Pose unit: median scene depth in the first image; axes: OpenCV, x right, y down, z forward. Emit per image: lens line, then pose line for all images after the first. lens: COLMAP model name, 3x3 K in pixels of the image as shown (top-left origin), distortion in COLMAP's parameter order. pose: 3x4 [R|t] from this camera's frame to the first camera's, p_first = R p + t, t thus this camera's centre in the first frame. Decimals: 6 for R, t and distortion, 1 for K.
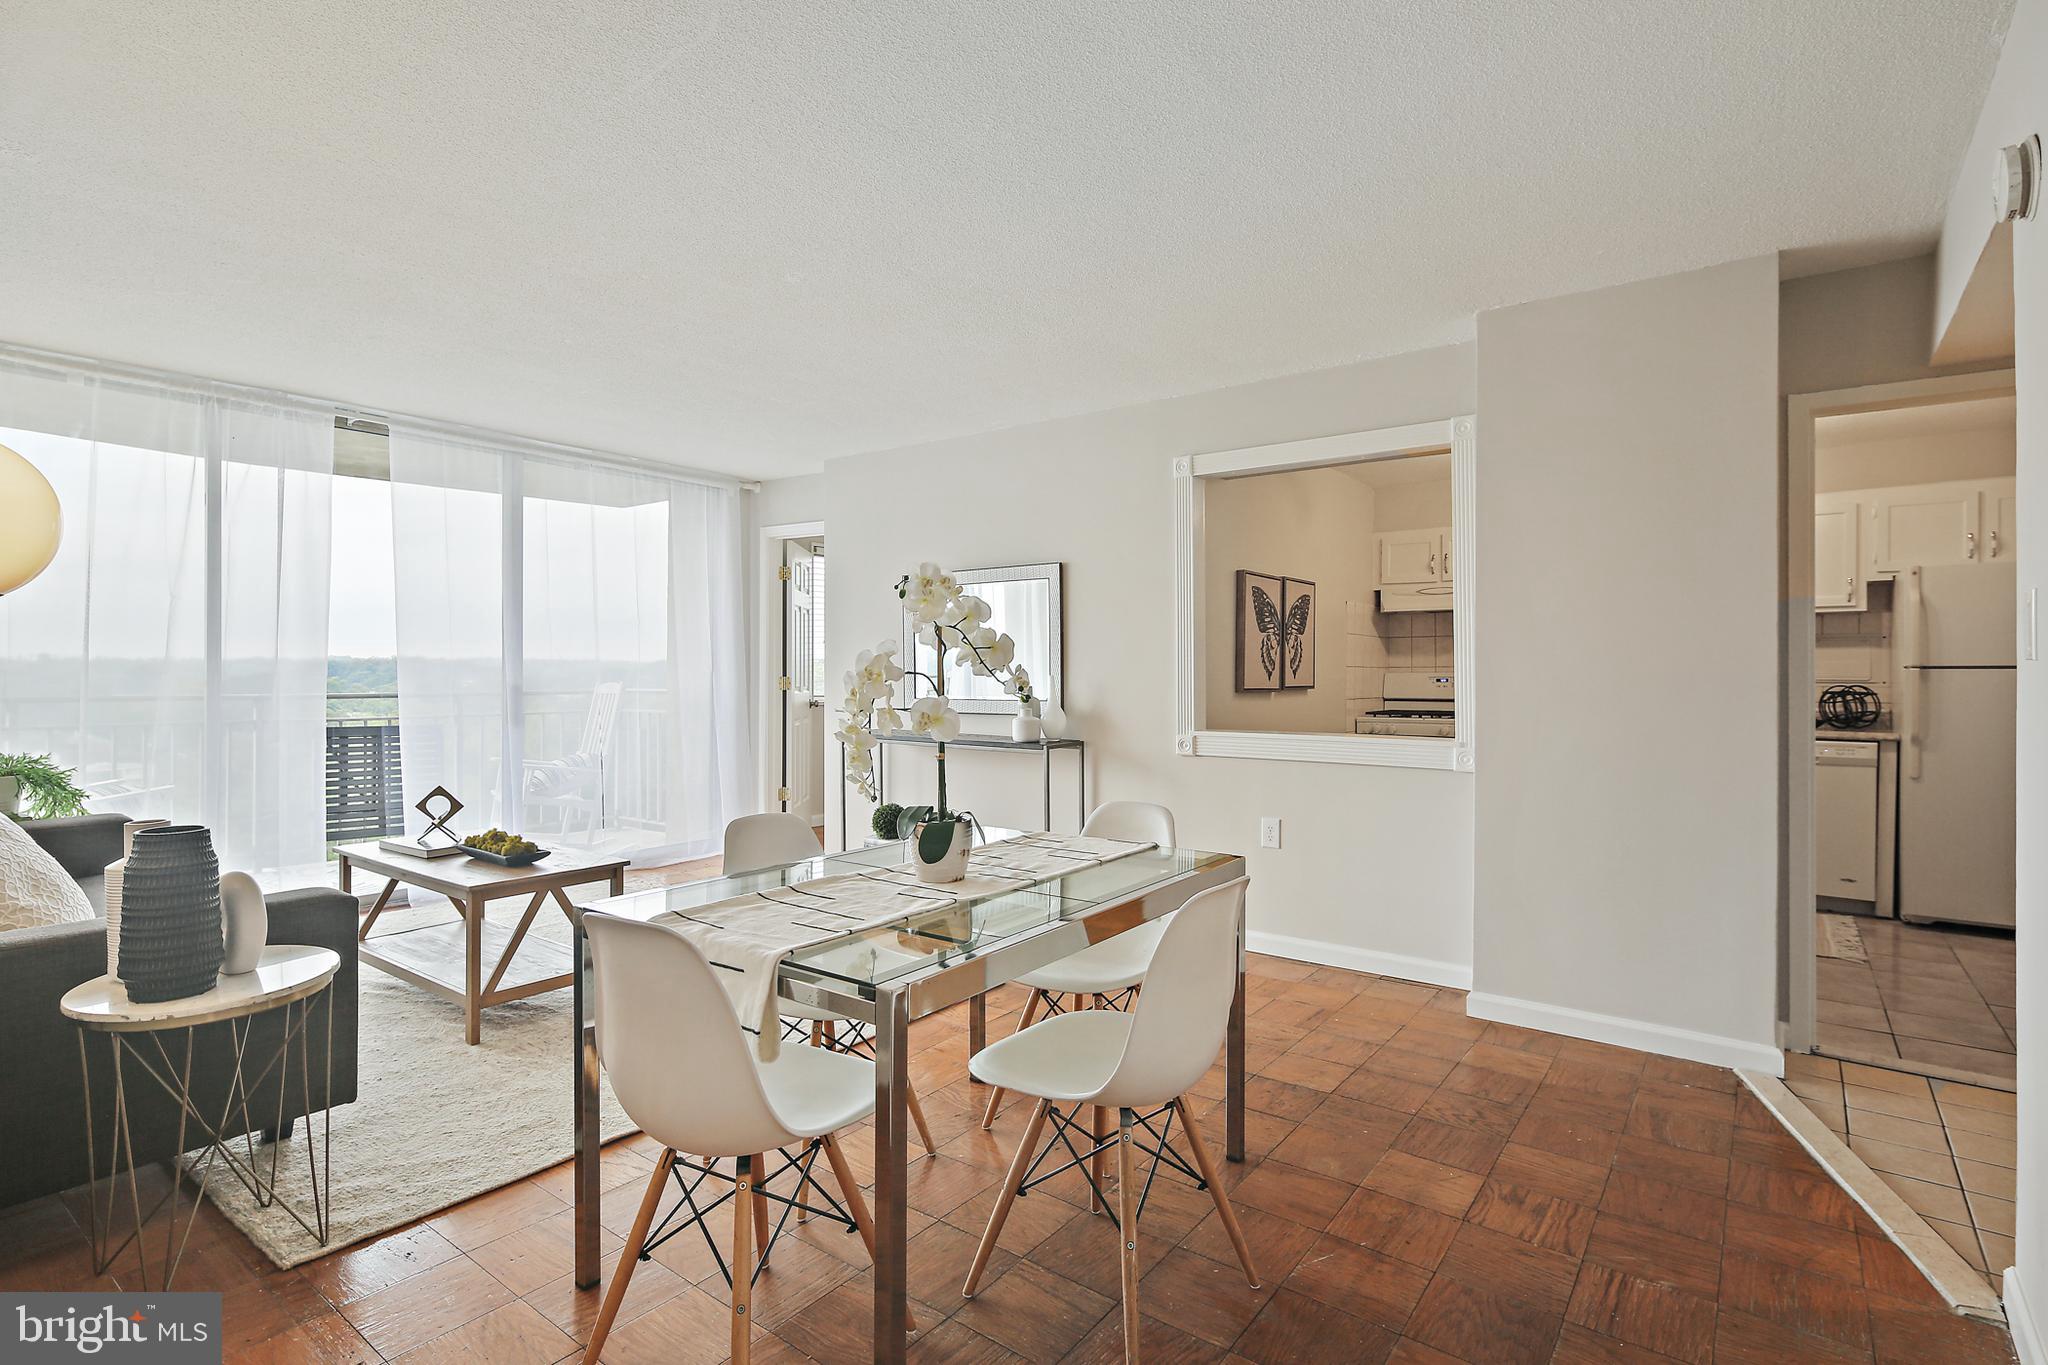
lens RADIAL K [[992.7, 0, 1020.7], [0, 992.7, 670.7], [0, 0, 1]] dist [0.005678, -0.006206]
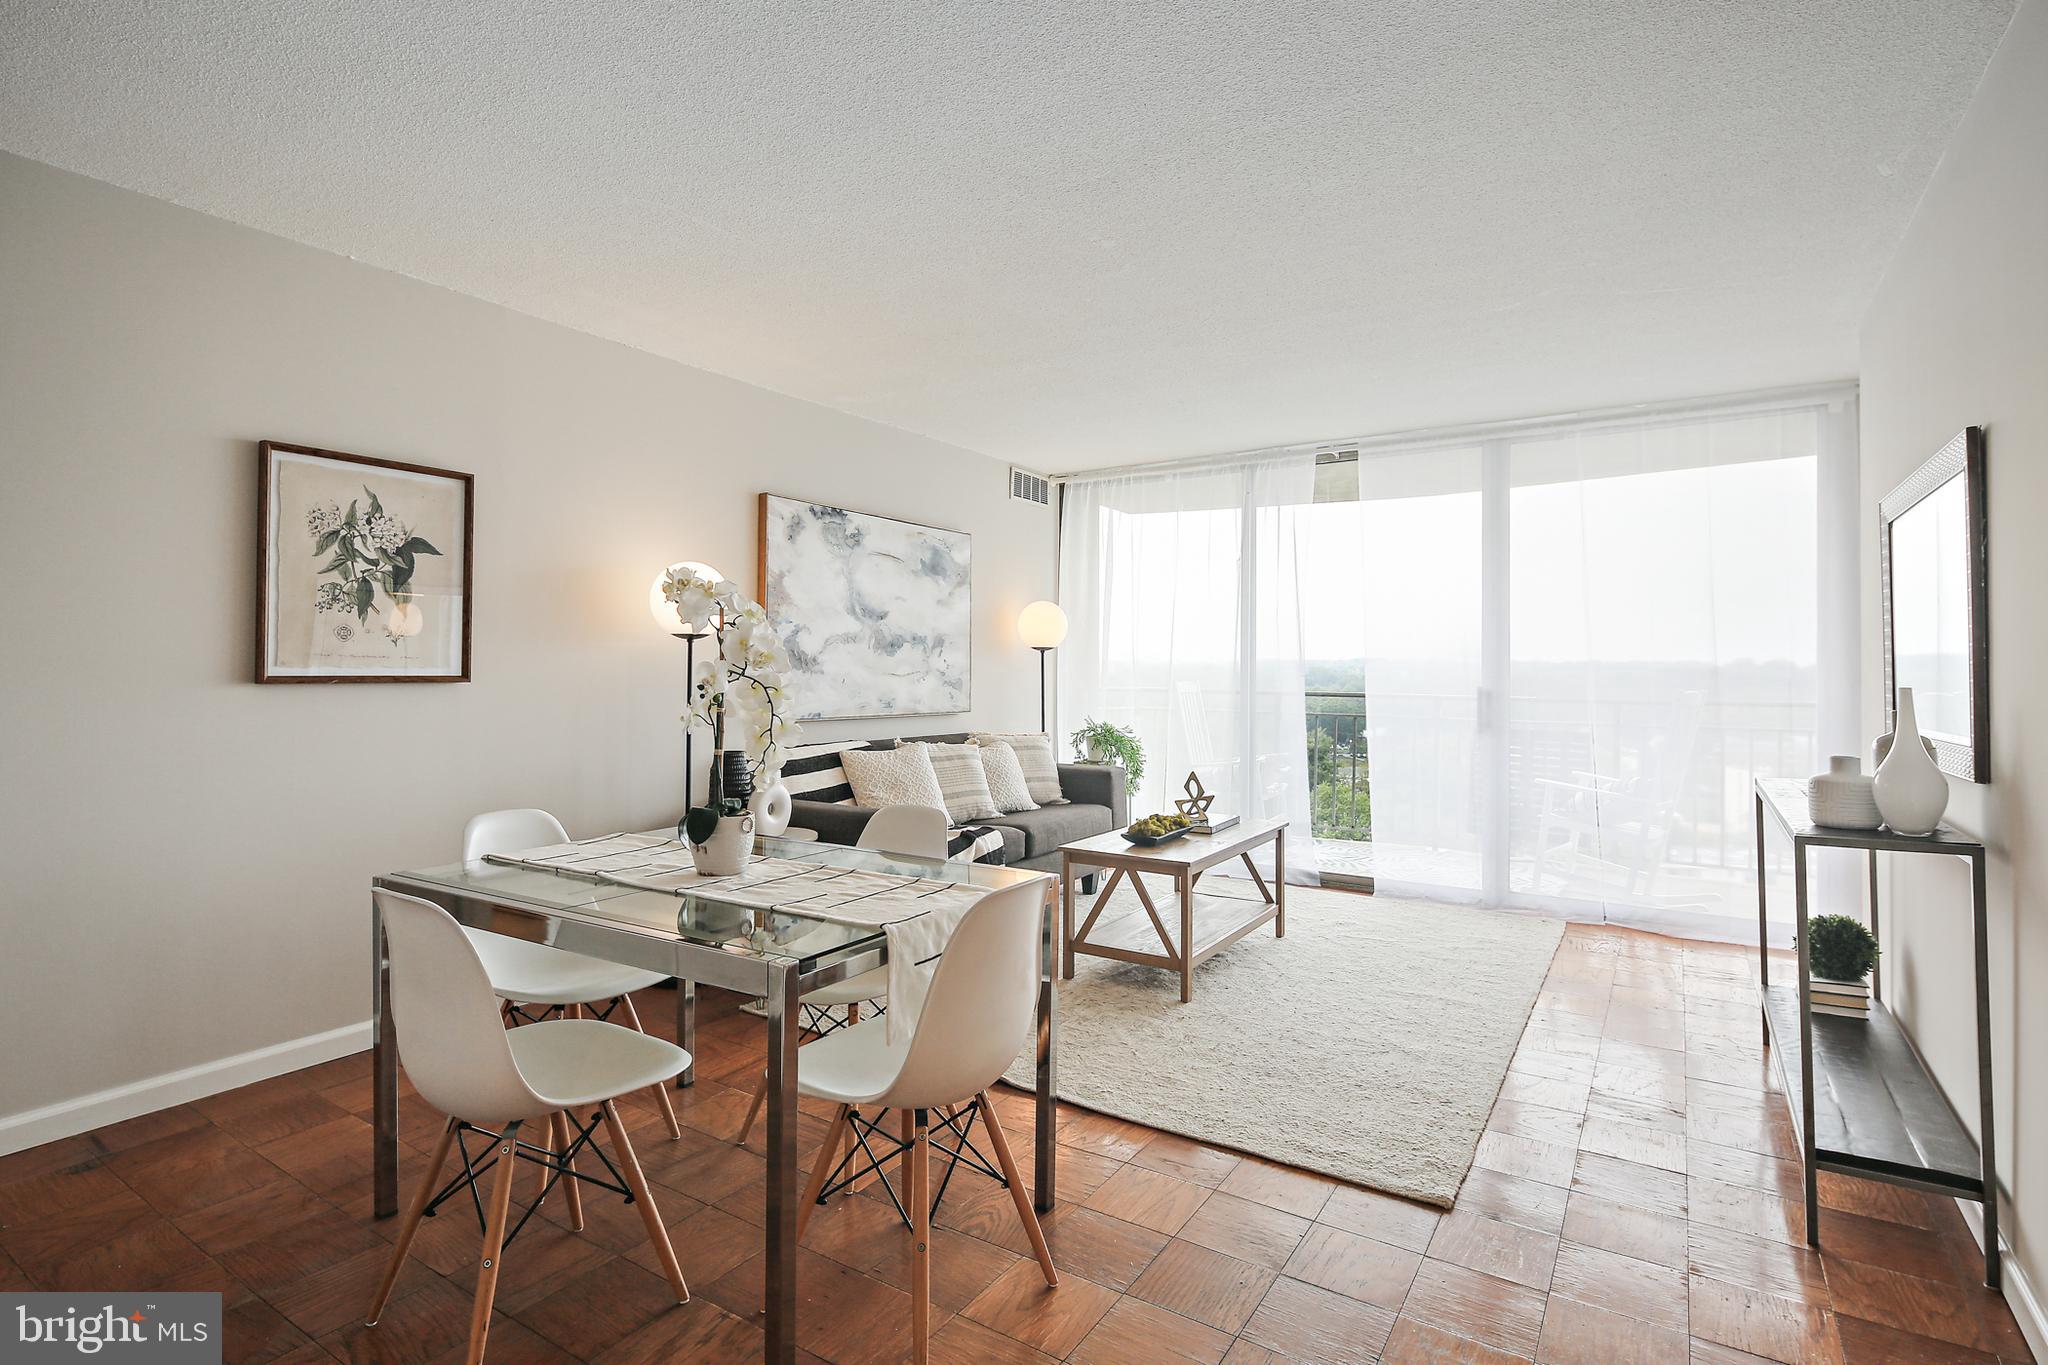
lens RADIAL K [[992.7, 0, 1027.7], [0, 992.7, 665.9], [0, 0, 1]] dist [0.005678, -0.006206]
pose [[0.080122, -0.003182, -0.996780, 0.435019], [-0.006525, 0.999972, -0.003717, -0.001525], [0.996764, 0.006802, 0.080099, 0.556177]]
